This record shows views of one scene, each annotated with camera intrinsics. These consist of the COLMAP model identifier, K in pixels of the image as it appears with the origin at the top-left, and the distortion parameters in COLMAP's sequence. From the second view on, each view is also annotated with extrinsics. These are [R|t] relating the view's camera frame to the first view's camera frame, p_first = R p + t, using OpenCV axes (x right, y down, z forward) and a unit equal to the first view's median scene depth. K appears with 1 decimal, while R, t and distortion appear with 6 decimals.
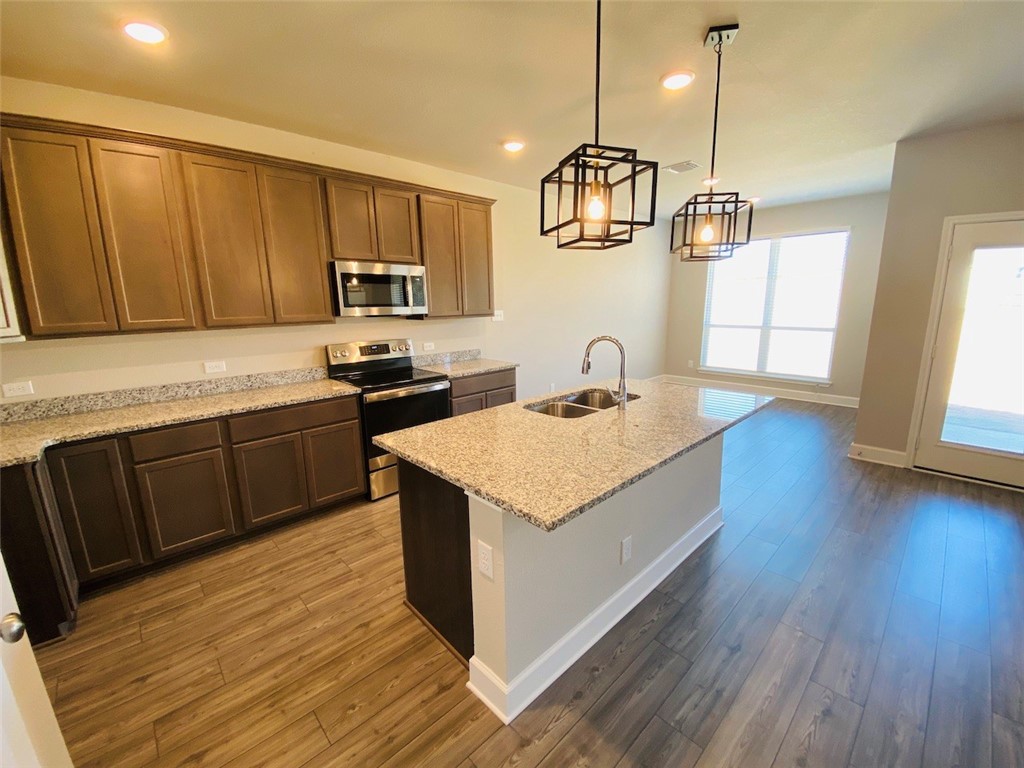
lens RADIAL K [[426.2, 0, 512.6], [0, 426.2, 385.2], [0, 0, 1]] dist [-0.004231, -0.000561]
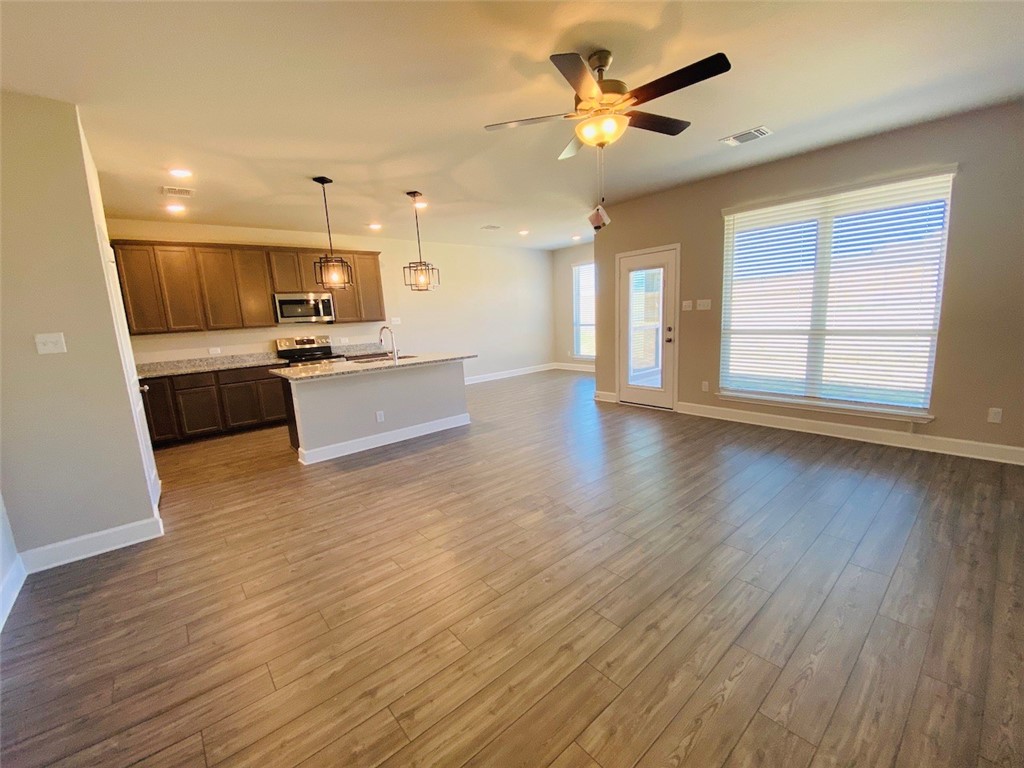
lens RADIAL K [[426.2, 0, 511.9], [0, 426.2, 384.4], [0, 0, 1]] dist [-0.004231, -0.000561]
pose [[0.998254, -0.026908, -0.052591, 0.724249], [0.025493, 0.999300, -0.027391, 0.190254], [0.053291, 0.026003, 0.998240, -0.826463]]
